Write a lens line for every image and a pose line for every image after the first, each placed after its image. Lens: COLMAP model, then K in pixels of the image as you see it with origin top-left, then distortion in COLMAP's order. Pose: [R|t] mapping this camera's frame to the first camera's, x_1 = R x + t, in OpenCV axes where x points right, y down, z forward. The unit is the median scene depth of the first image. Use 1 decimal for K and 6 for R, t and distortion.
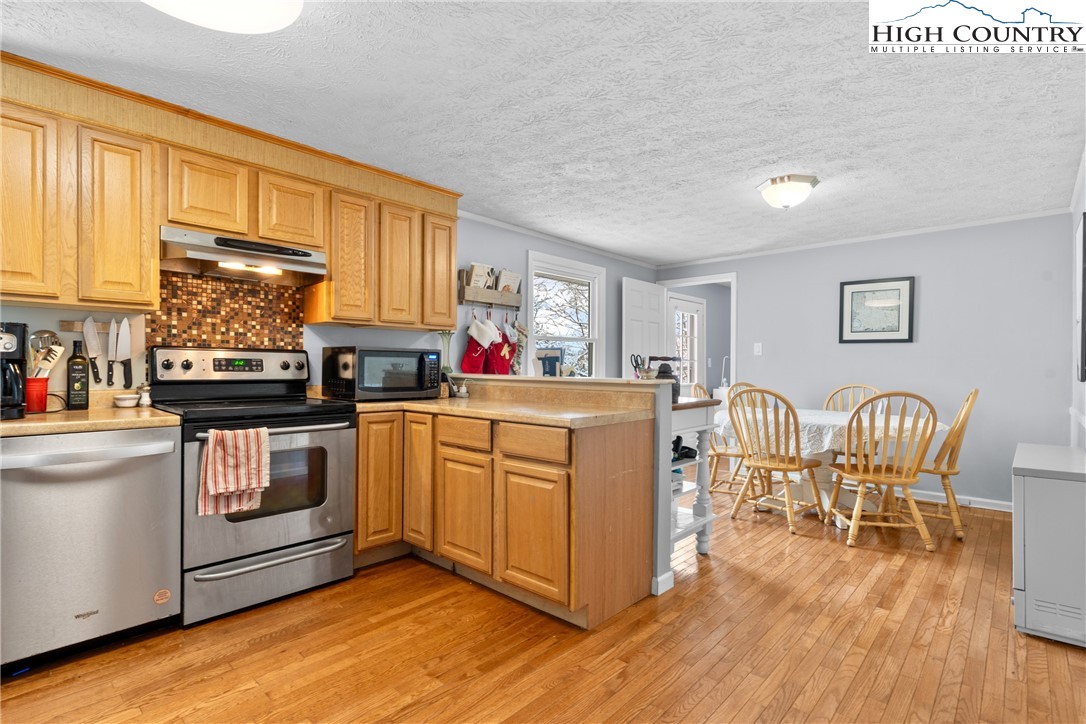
lens RADIAL K [[529.1, 0, 542.6], [0, 529.1, 367.4], [0, 0, 1]] dist [0.000527, 0.000155]
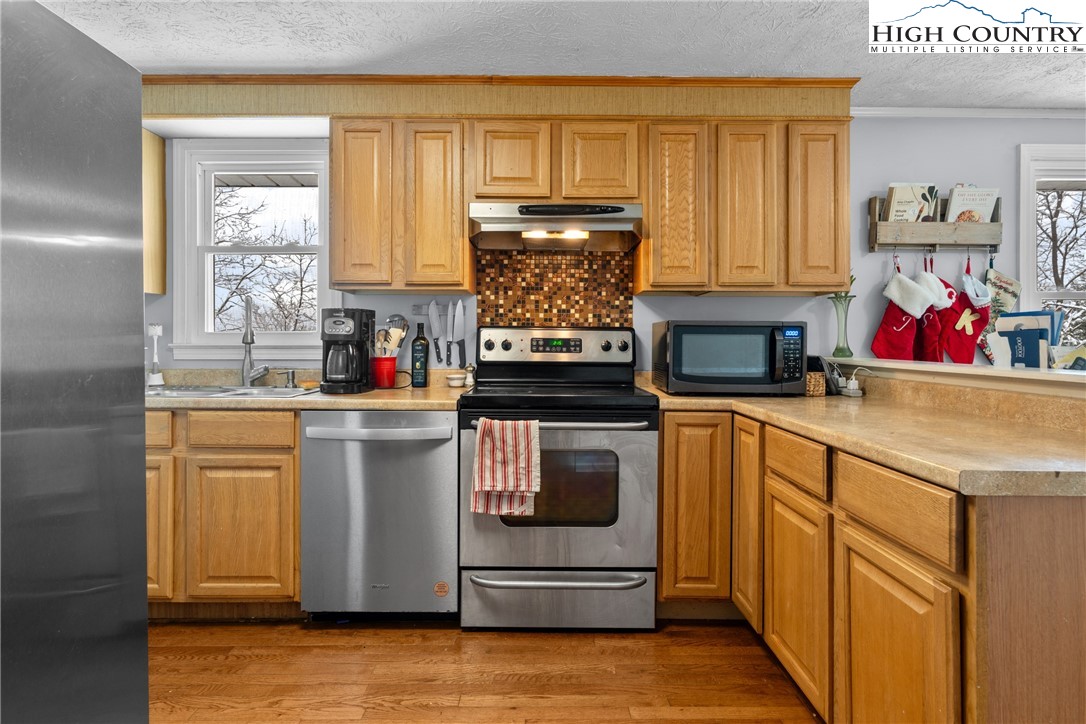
lens RADIAL K [[575.7, 0, 541.2], [0, 575.7, 338.7], [0, 0, 1]] dist [-0.003275, -0.000850]
pose [[0.677334, -0.007661, -0.735636, 0.126307], [-0.002199, 0.999920, -0.012438, -0.003606], [0.735673, 0.010043, 0.677263, 0.321818]]
